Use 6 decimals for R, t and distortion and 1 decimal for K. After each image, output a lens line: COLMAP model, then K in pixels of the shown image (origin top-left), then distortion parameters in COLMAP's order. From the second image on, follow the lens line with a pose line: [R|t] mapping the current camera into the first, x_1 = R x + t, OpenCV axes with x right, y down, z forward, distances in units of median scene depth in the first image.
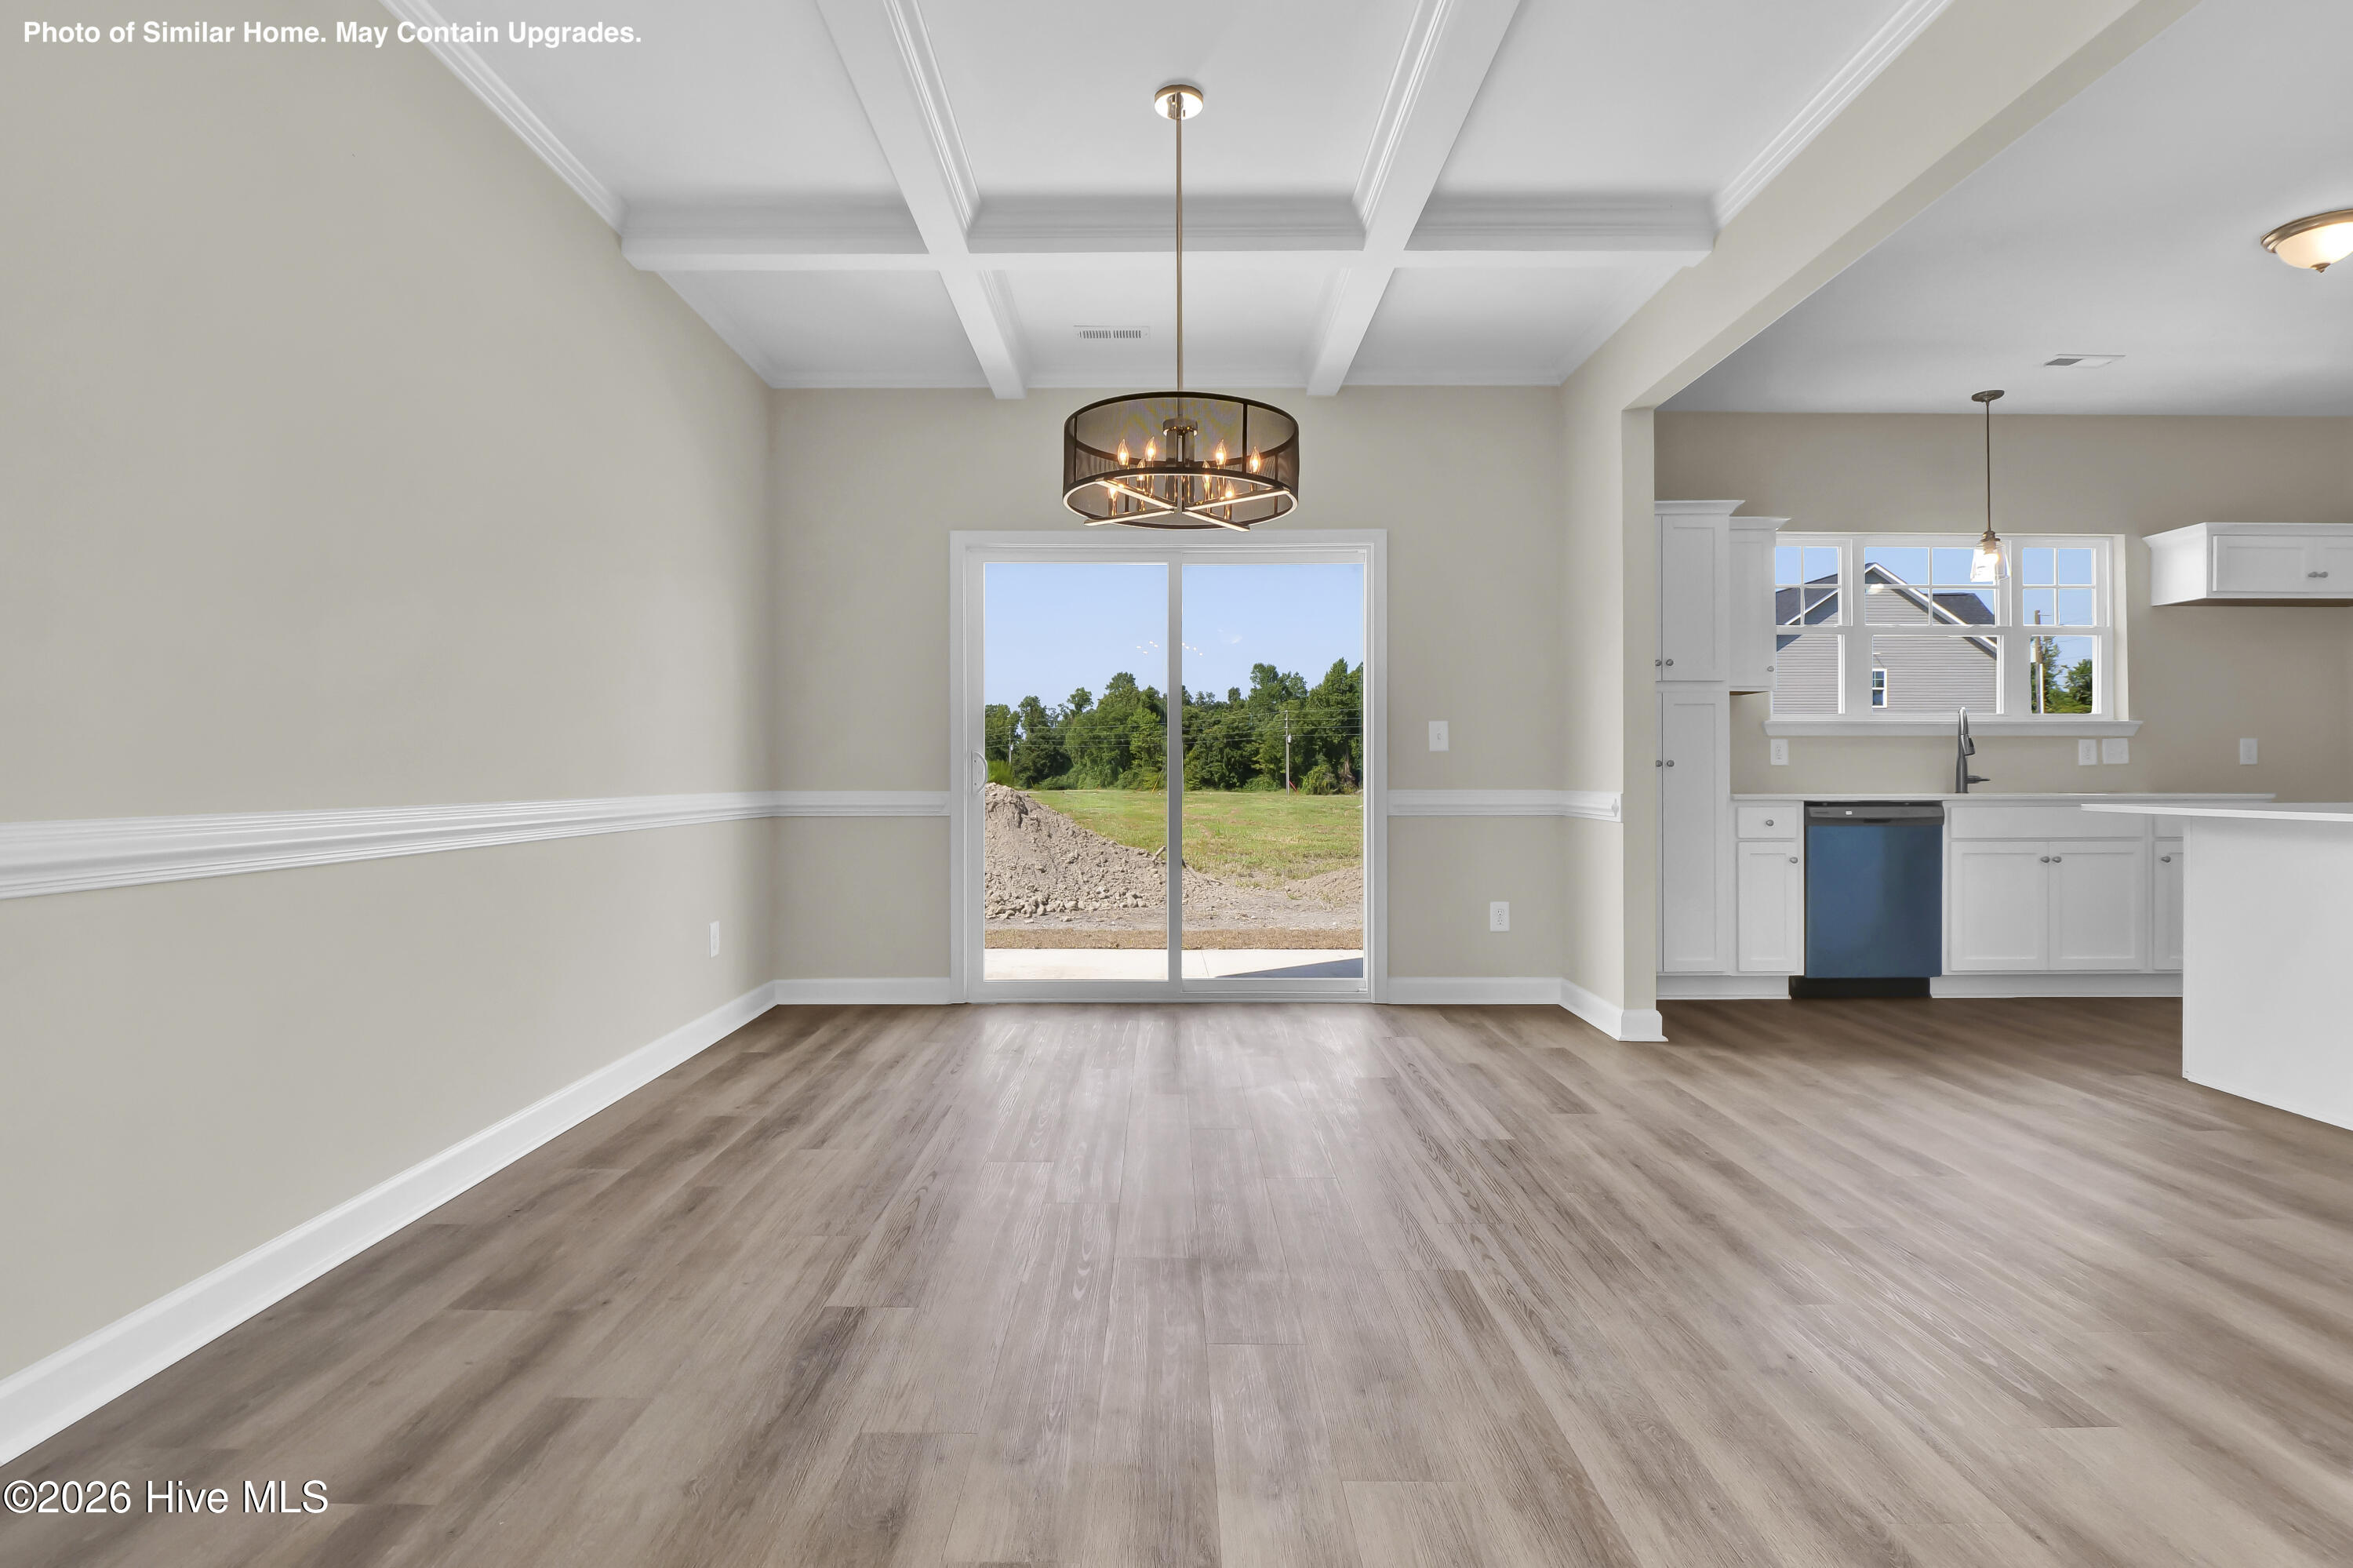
lens RADIAL K [[1145.3, 0, 1160.8], [0, 1145.3, 778.2], [0, 0, 1]] dist [-0.013309, 0.000402]
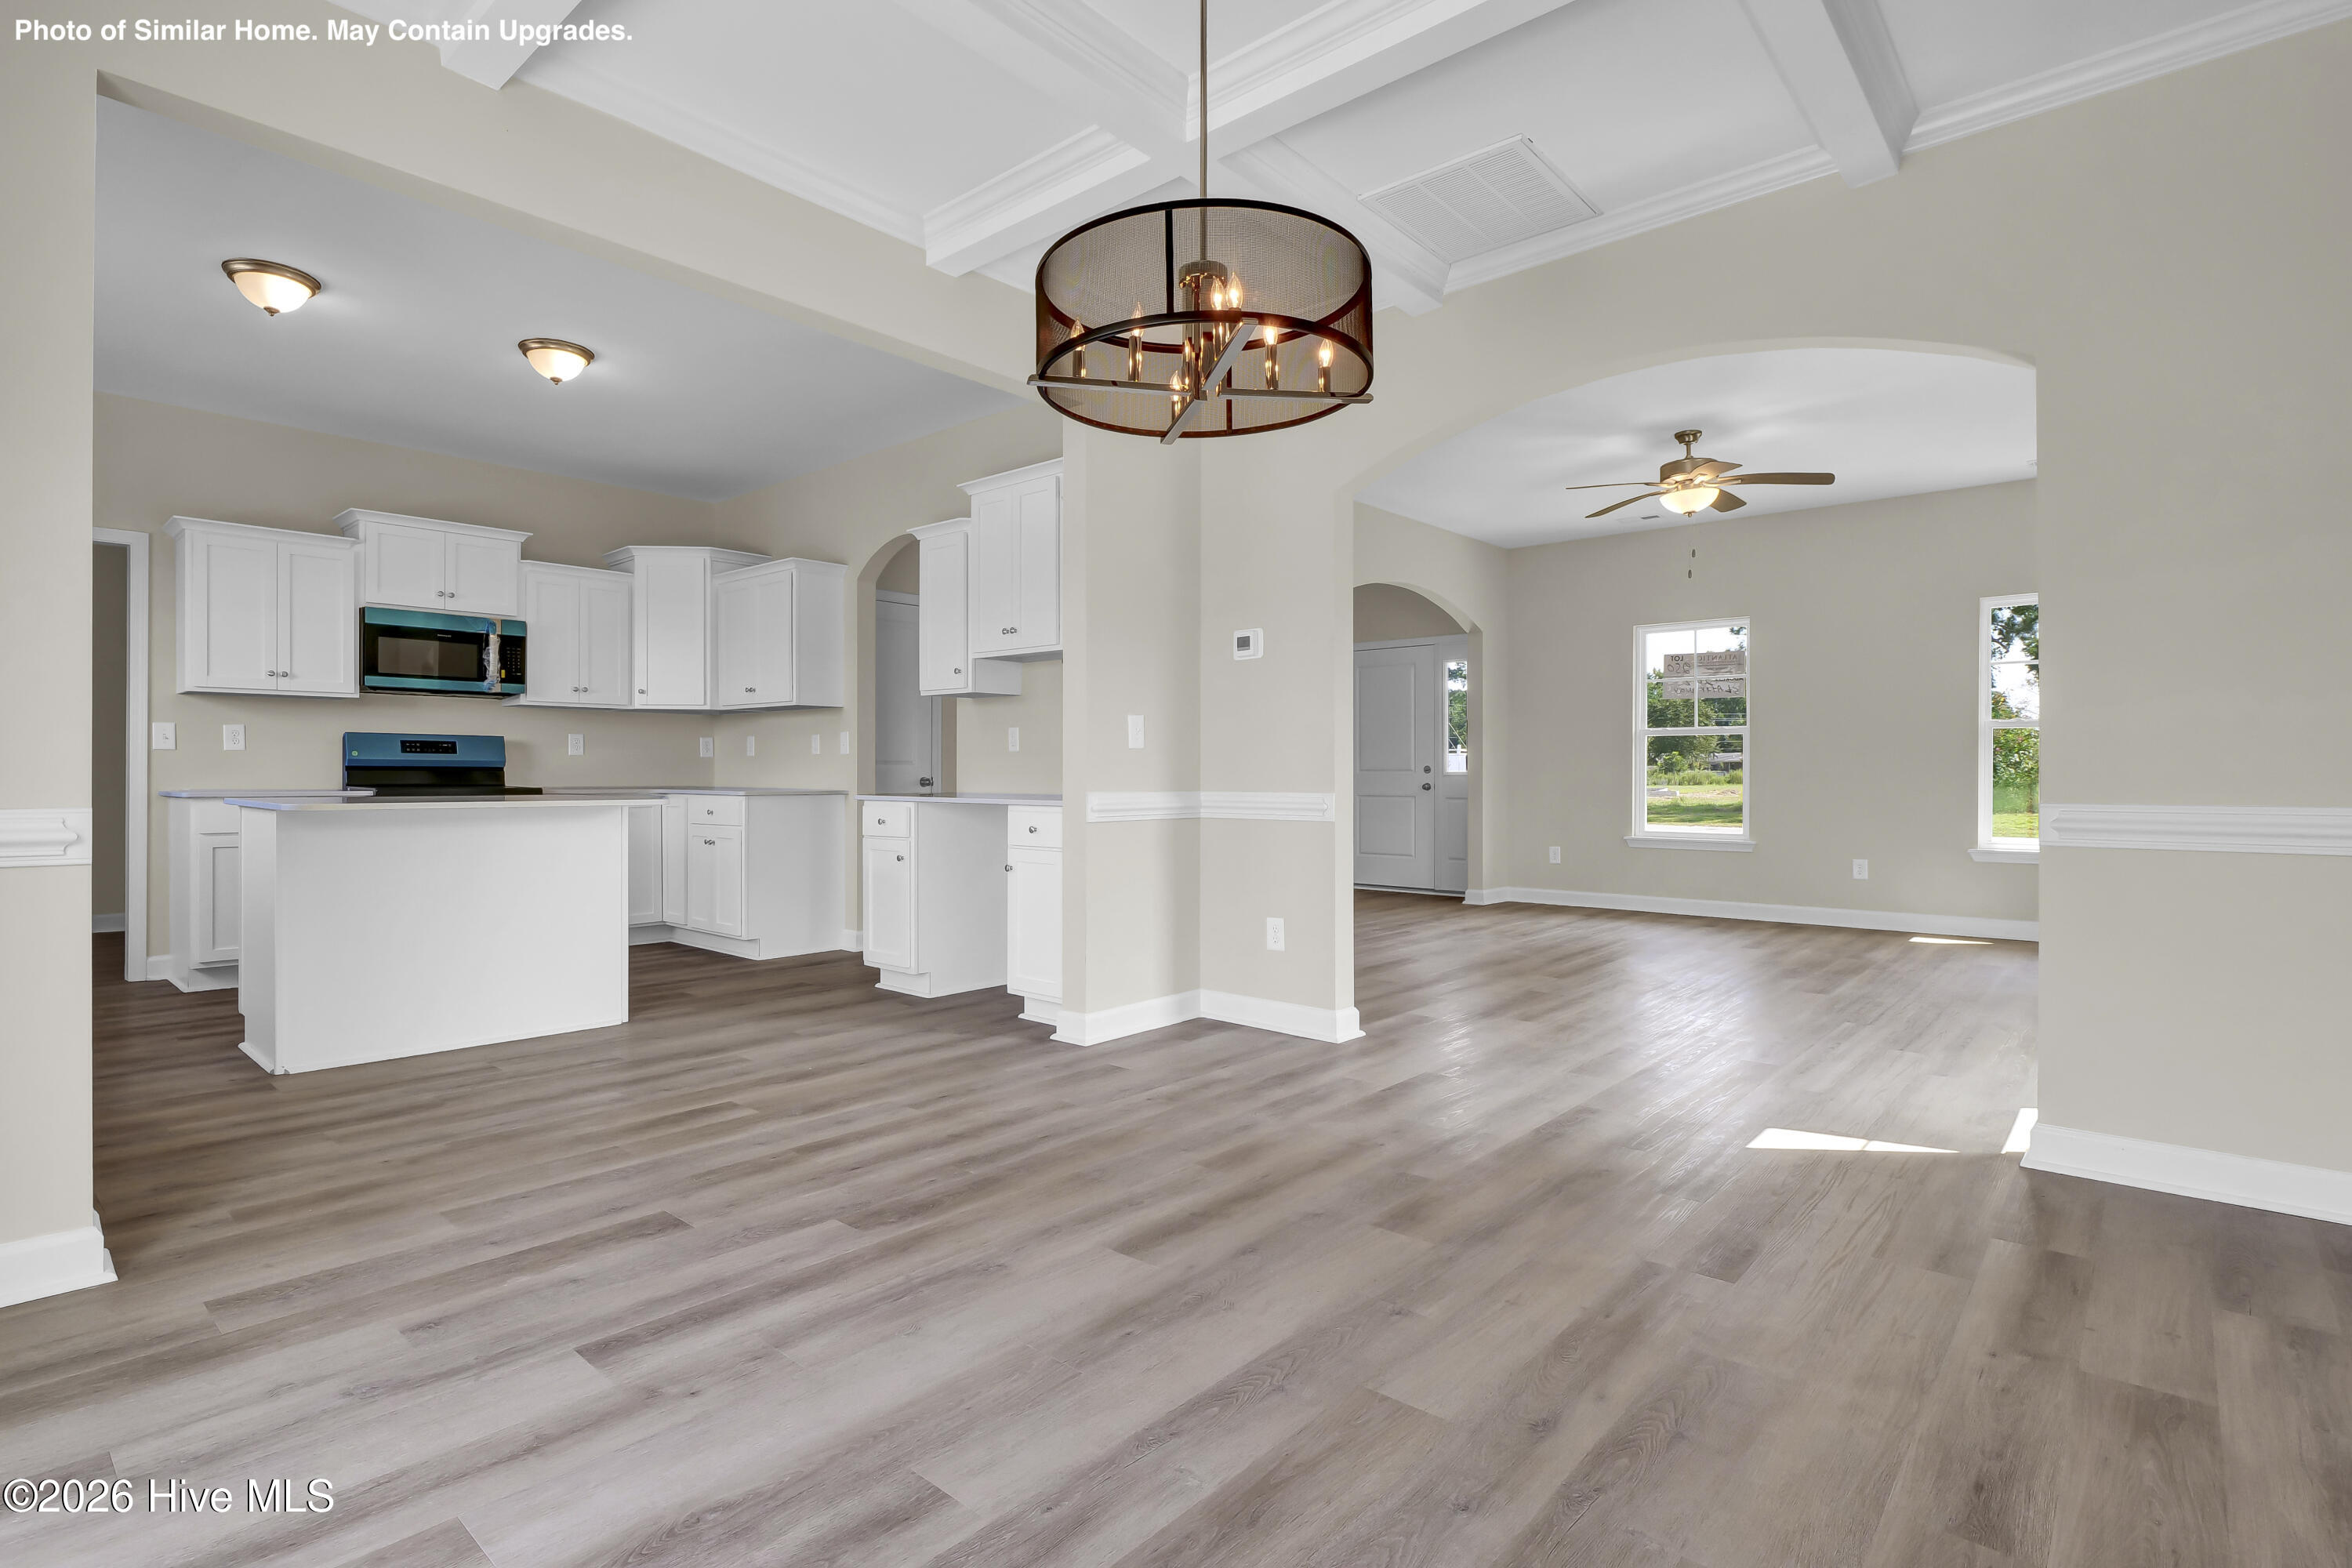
lens RADIAL K [[1144.8, 0, 1160.3], [0, 1144.8, 778.2], [0, 0, 1]] dist [-0.013309, 0.000402]
pose [[-0.749679, -0.002059, 0.661799, -0.228483], [0.000995, 0.999991, 0.004238, -0.001209], [-0.661801, 0.003835, -0.749670, 0.821747]]
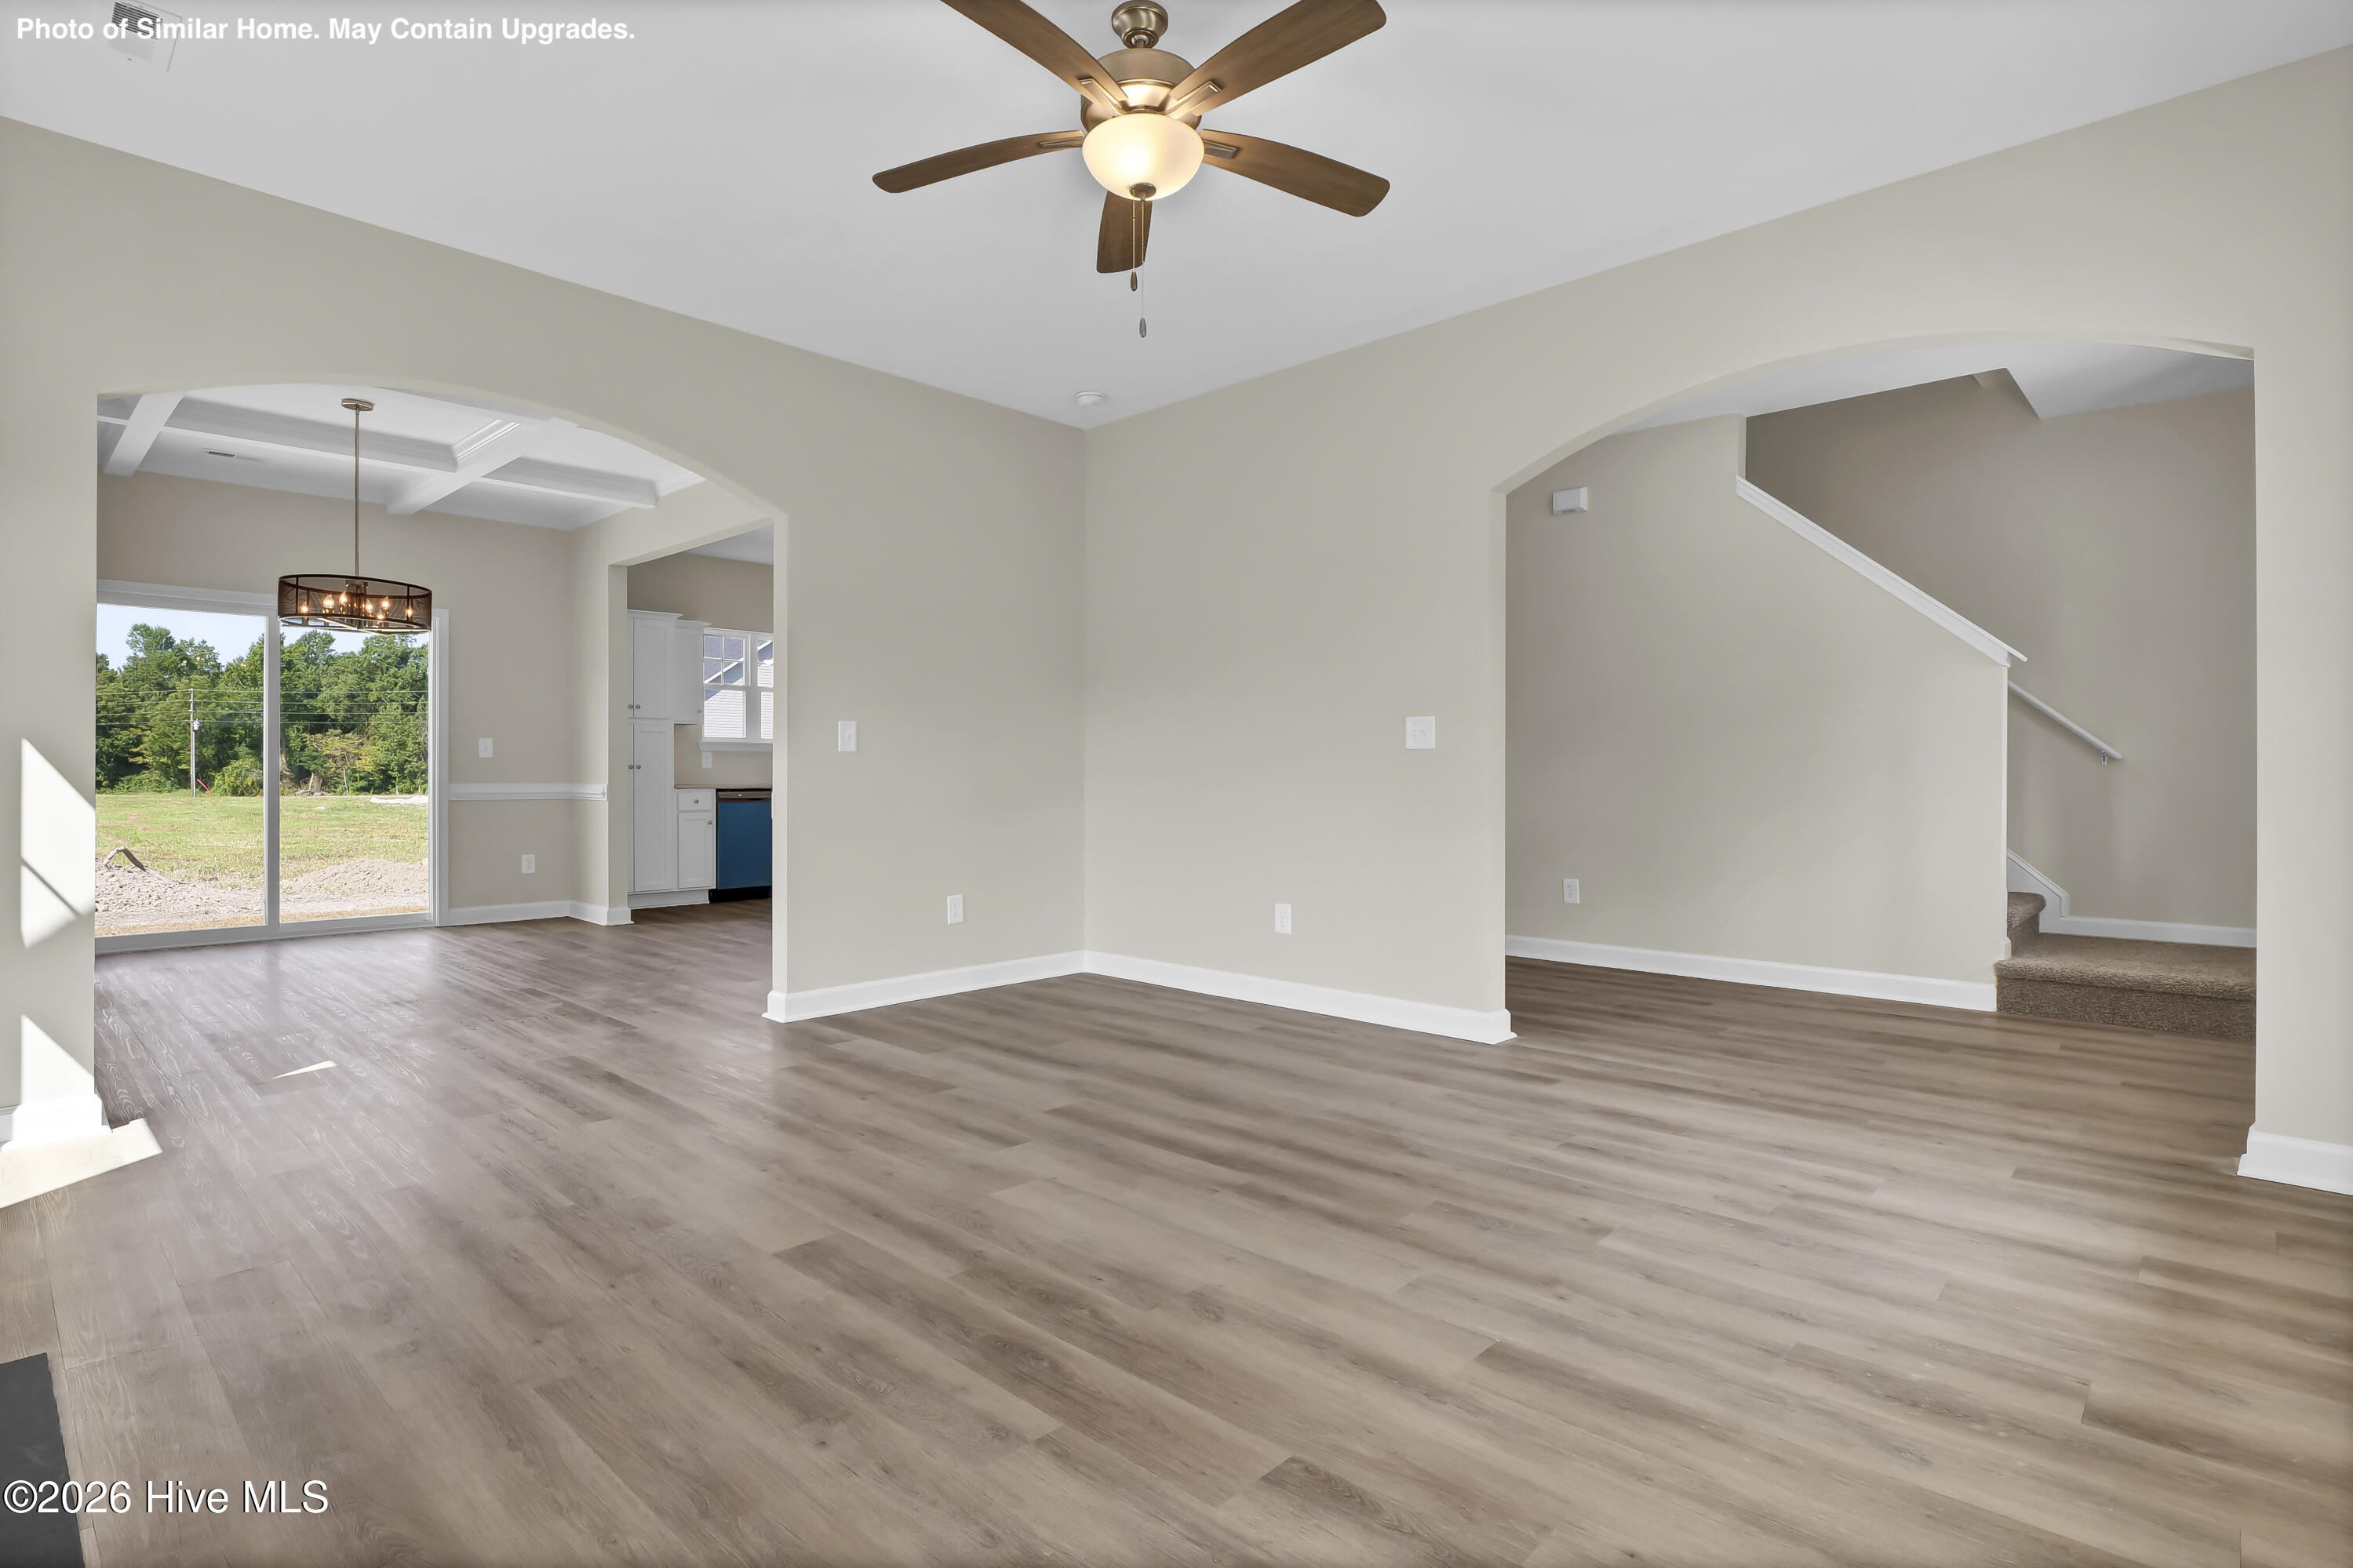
lens RADIAL K [[1156.5, 0, 1166.1], [0, 1156.5, 772.6], [0, 0, 1]] dist [-0.018670, -0.000393]
pose [[0.680988, 0.003294, 0.732287, -0.231084], [-0.001127, 0.999993, -0.003450, 0.000565], [-0.732294, 0.001524, 0.680987, -0.626999]]
